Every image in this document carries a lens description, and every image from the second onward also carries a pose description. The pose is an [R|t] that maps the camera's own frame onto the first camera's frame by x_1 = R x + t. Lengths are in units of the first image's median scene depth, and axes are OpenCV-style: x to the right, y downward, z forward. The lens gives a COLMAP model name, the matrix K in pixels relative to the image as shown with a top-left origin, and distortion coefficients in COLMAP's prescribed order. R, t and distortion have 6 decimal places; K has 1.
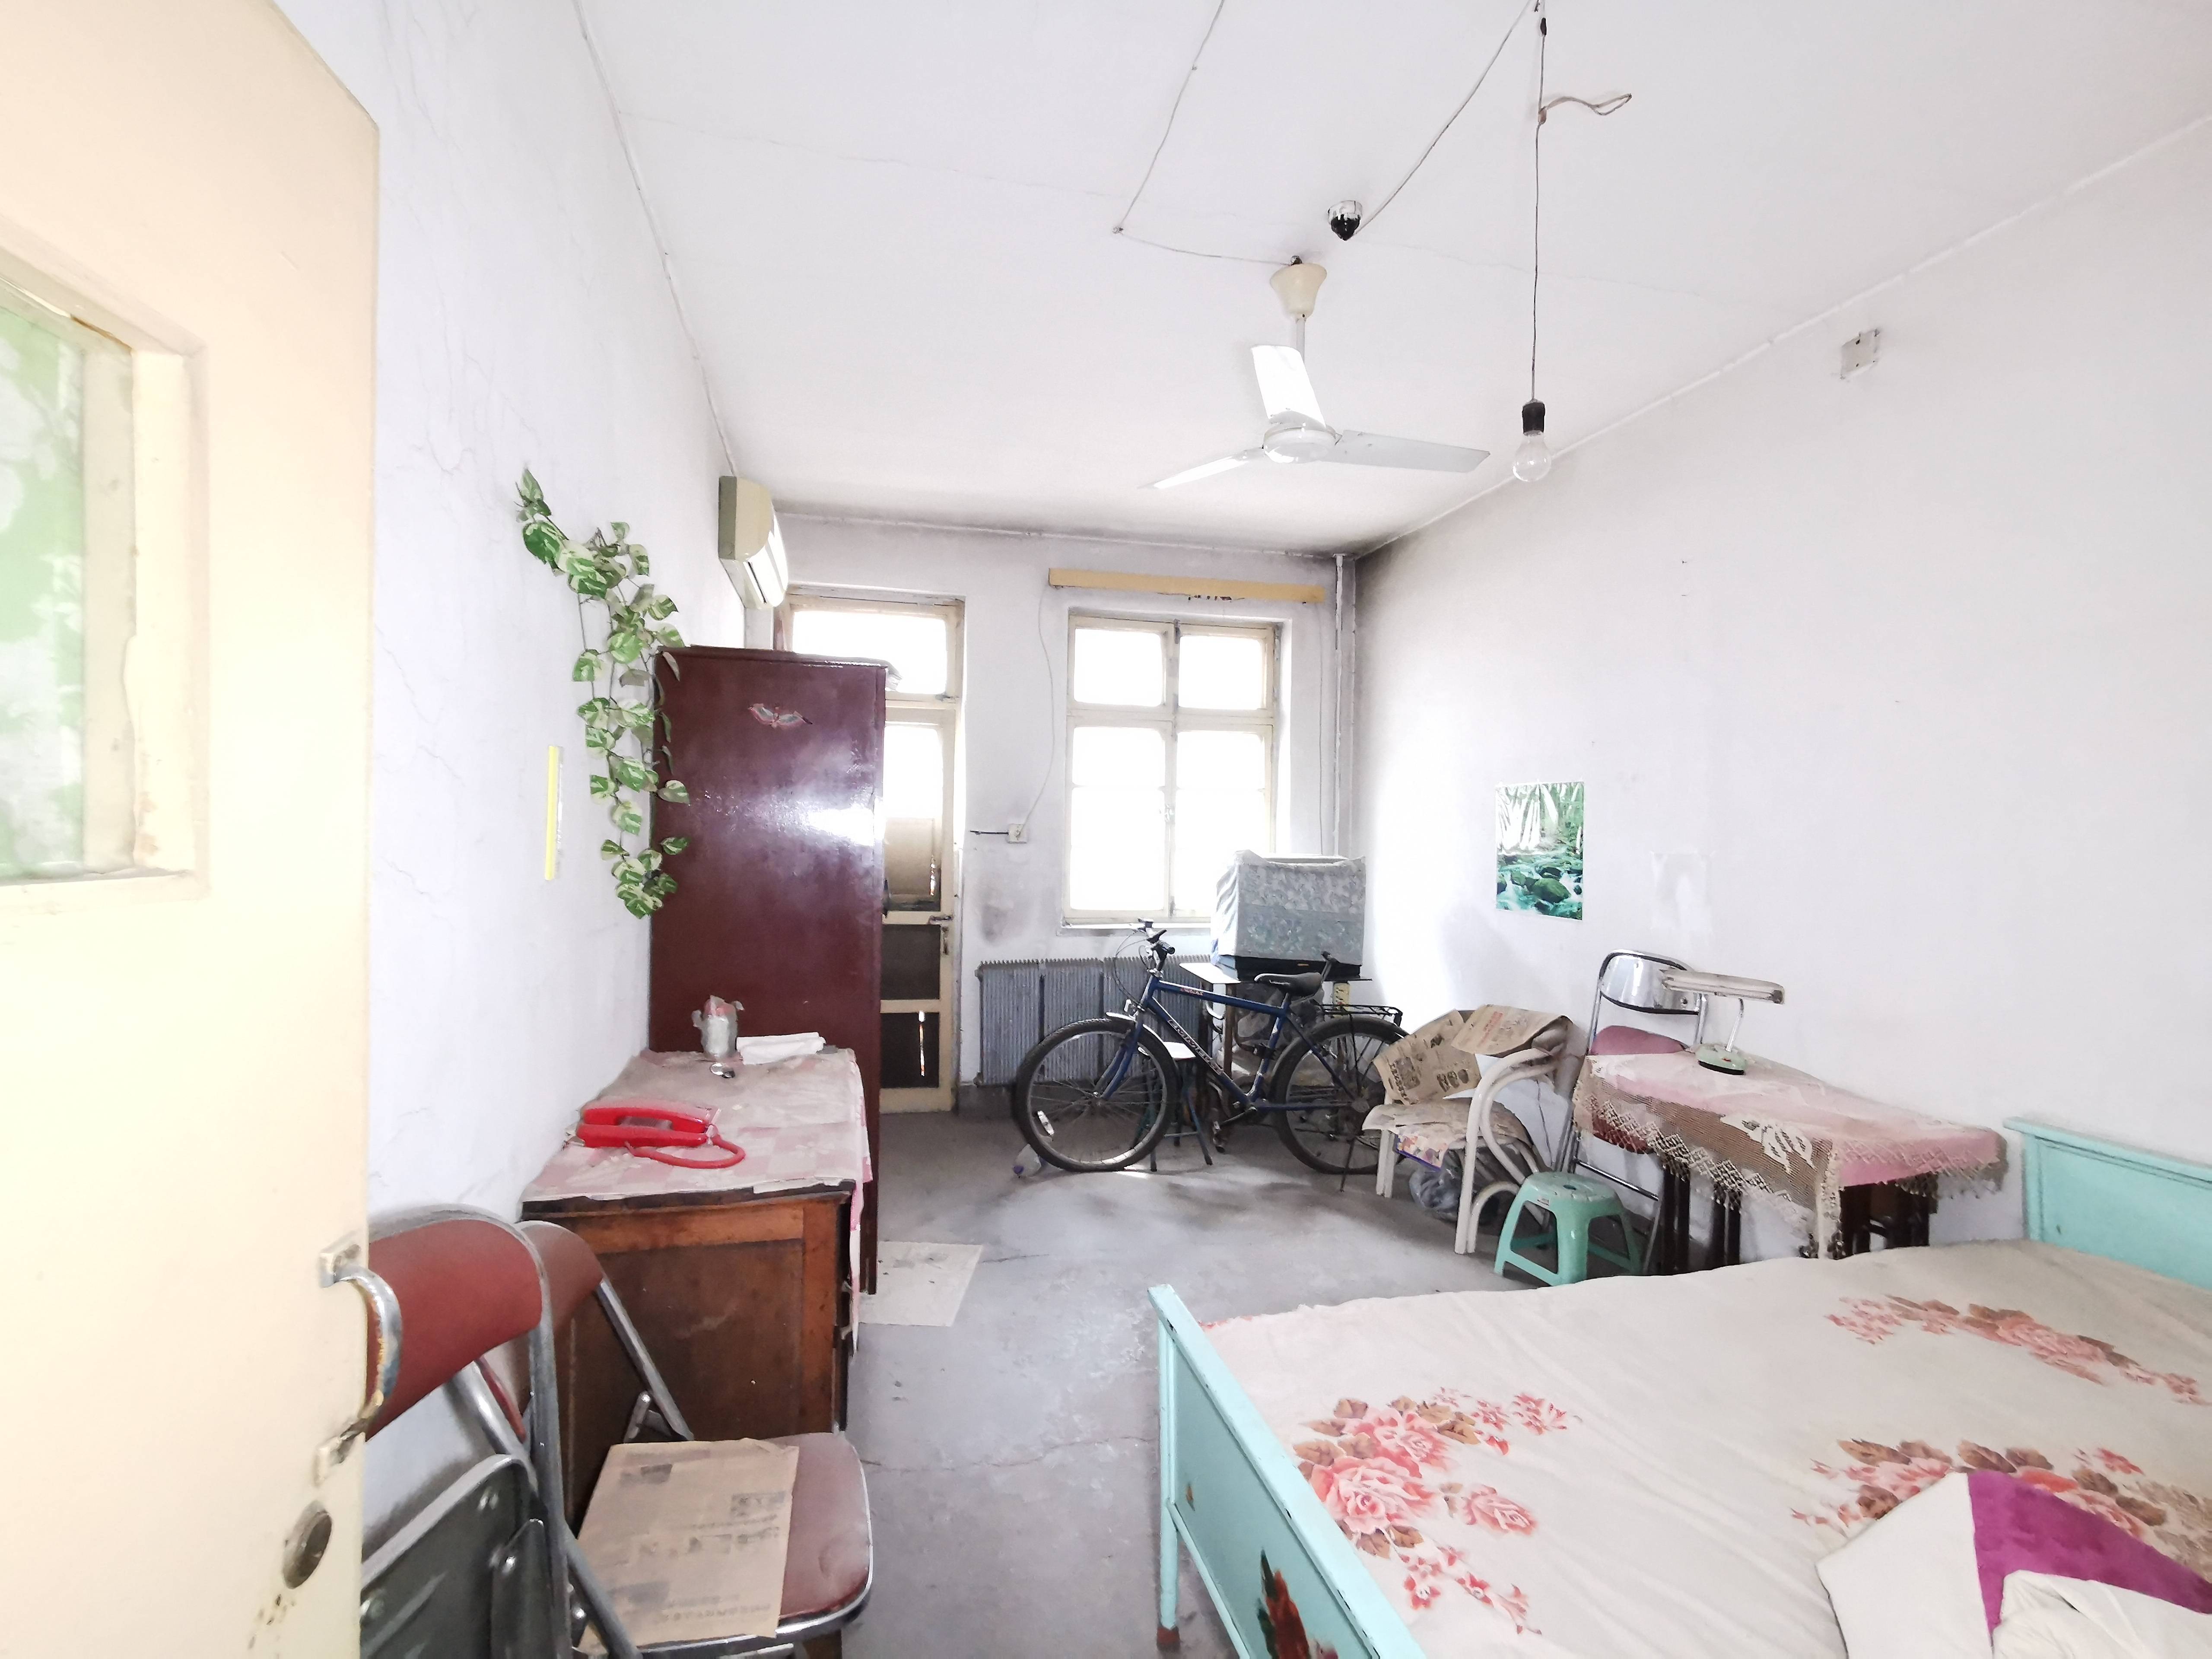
lens RADIAL K [[1027.1, 0, 1103.7], [0, 1027.1, 815.9], [0, 0, 1]] dist [-0.005954, 0.005169]
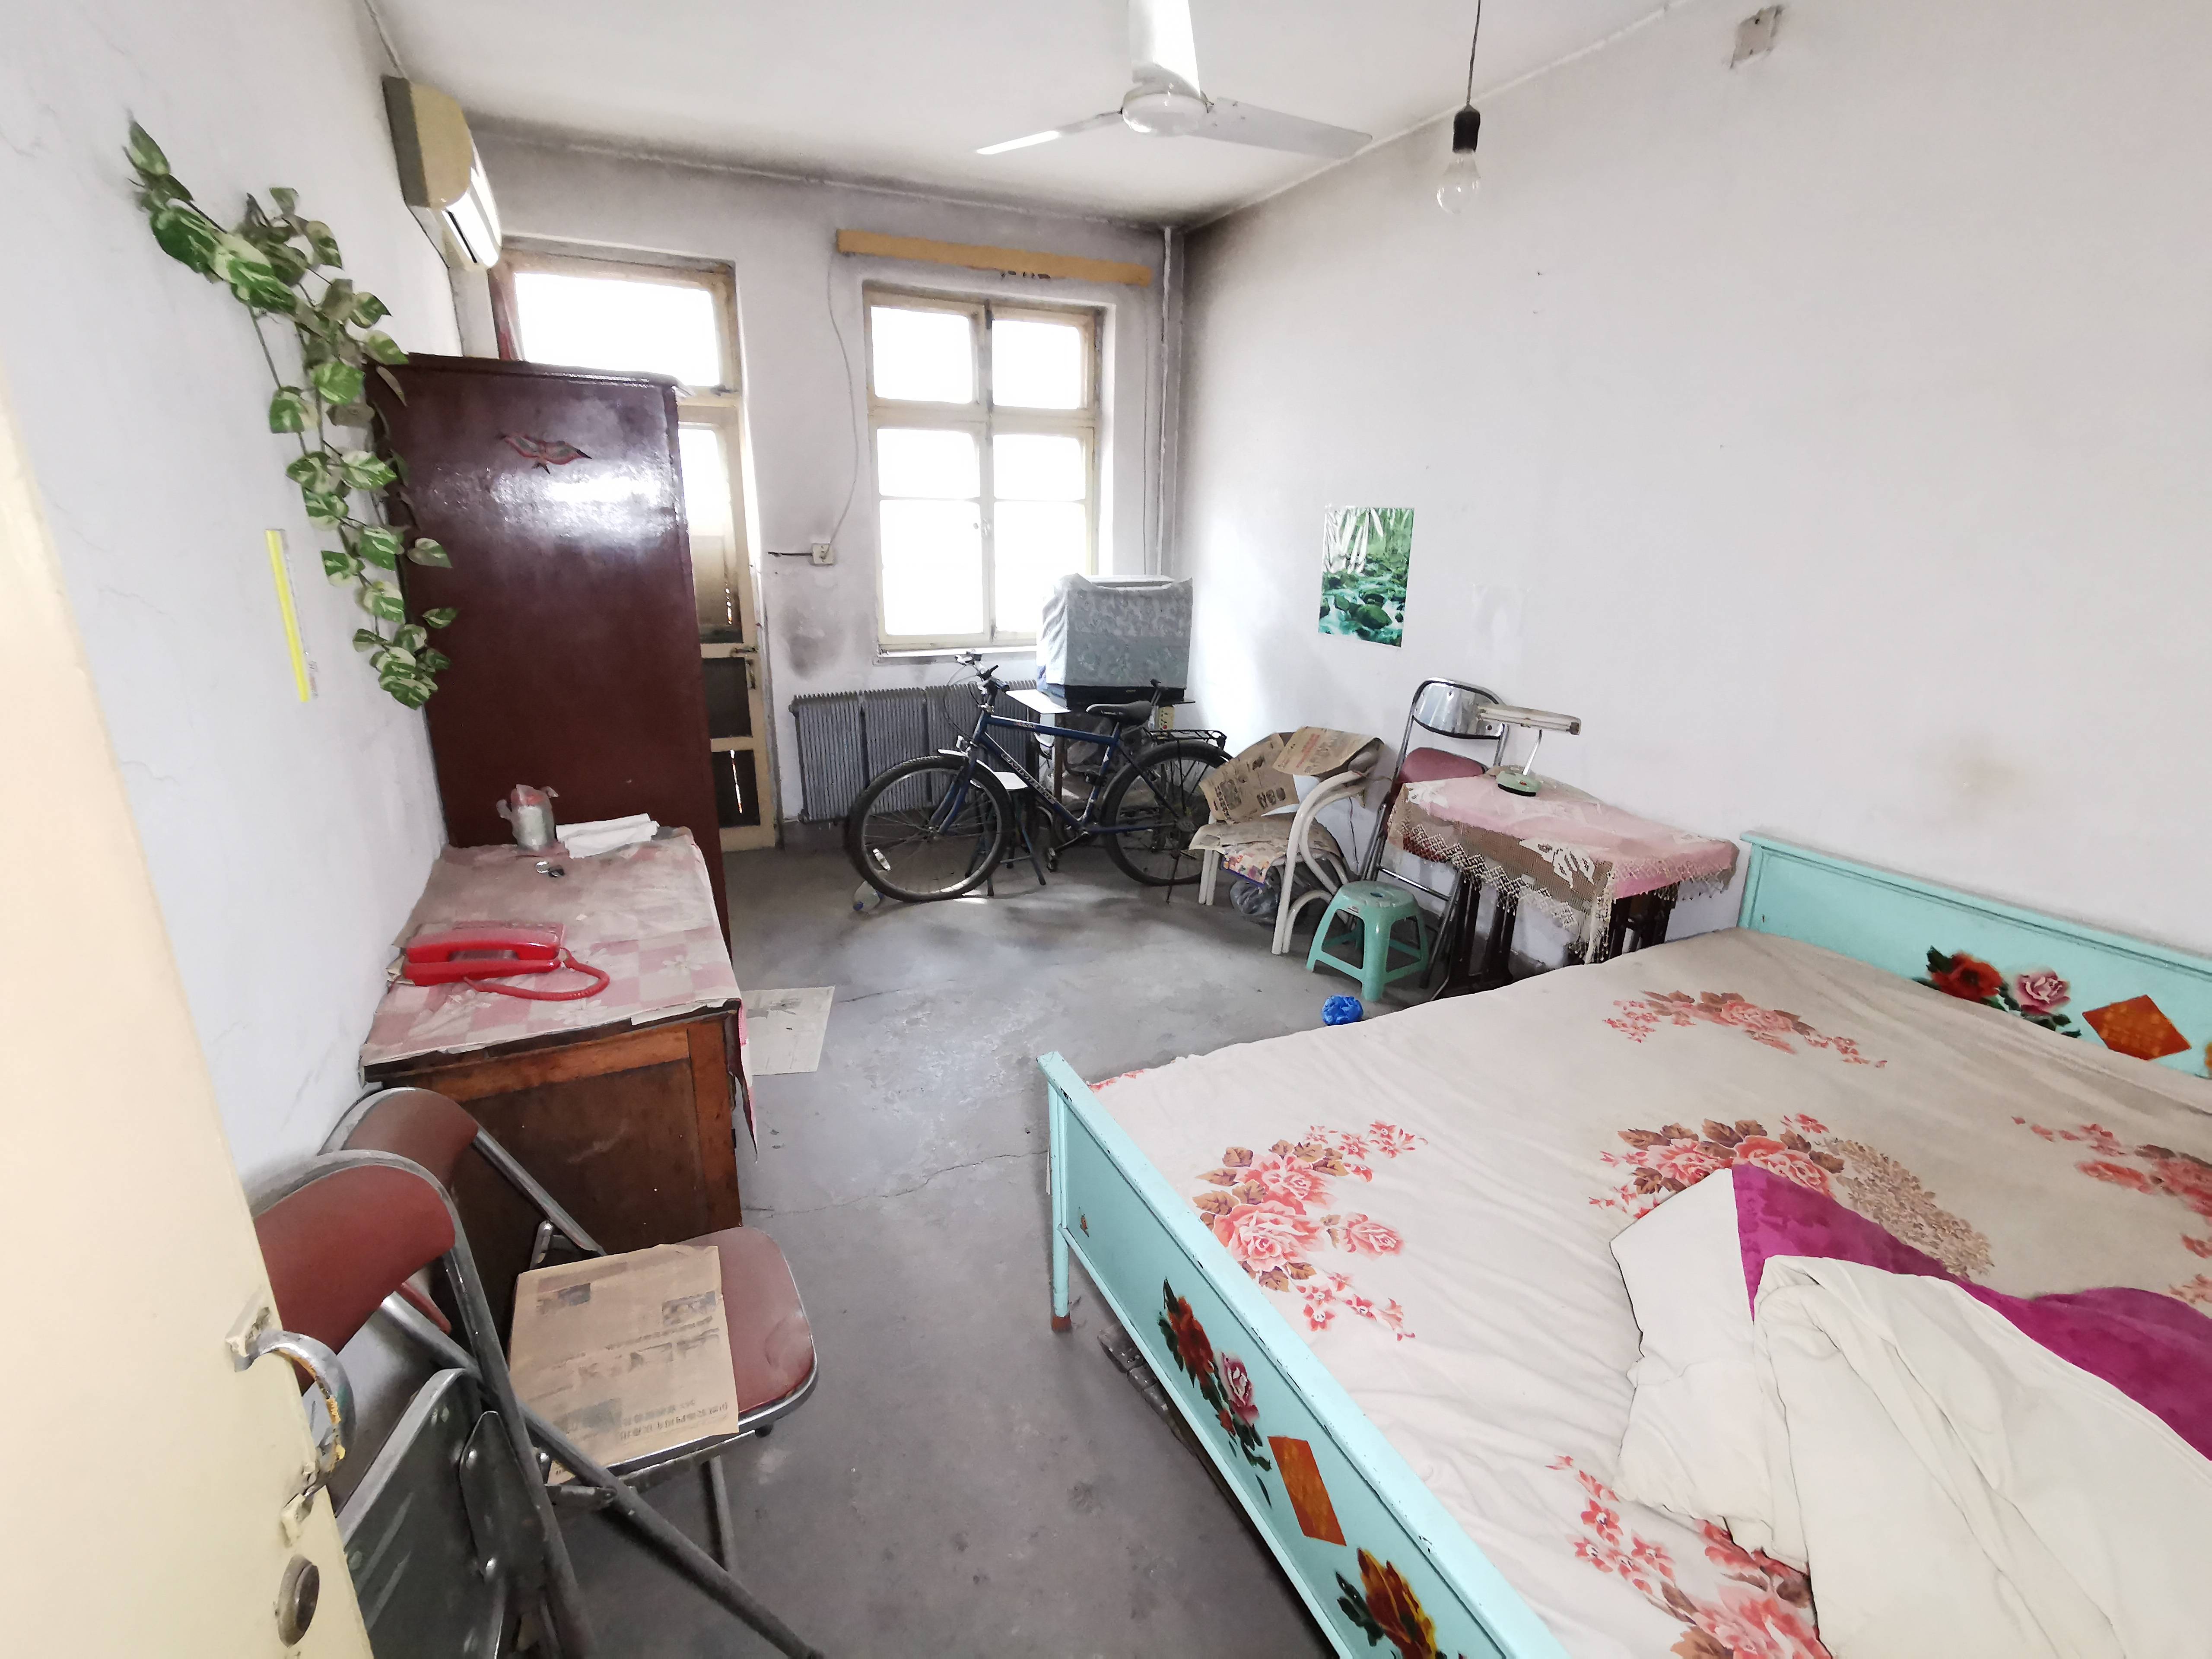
lens RADIAL K [[1027.1, 0, 1115.8], [0, 1027.1, 832.5], [0, 0, 1]] dist [-0.005954, 0.005169]
pose [[0.978472, -0.060621, 0.197273, -0.055214], [-0.002724, 0.952009, 0.306057, -0.062986], [-0.206359, -0.300006, 0.931350, 0.055568]]
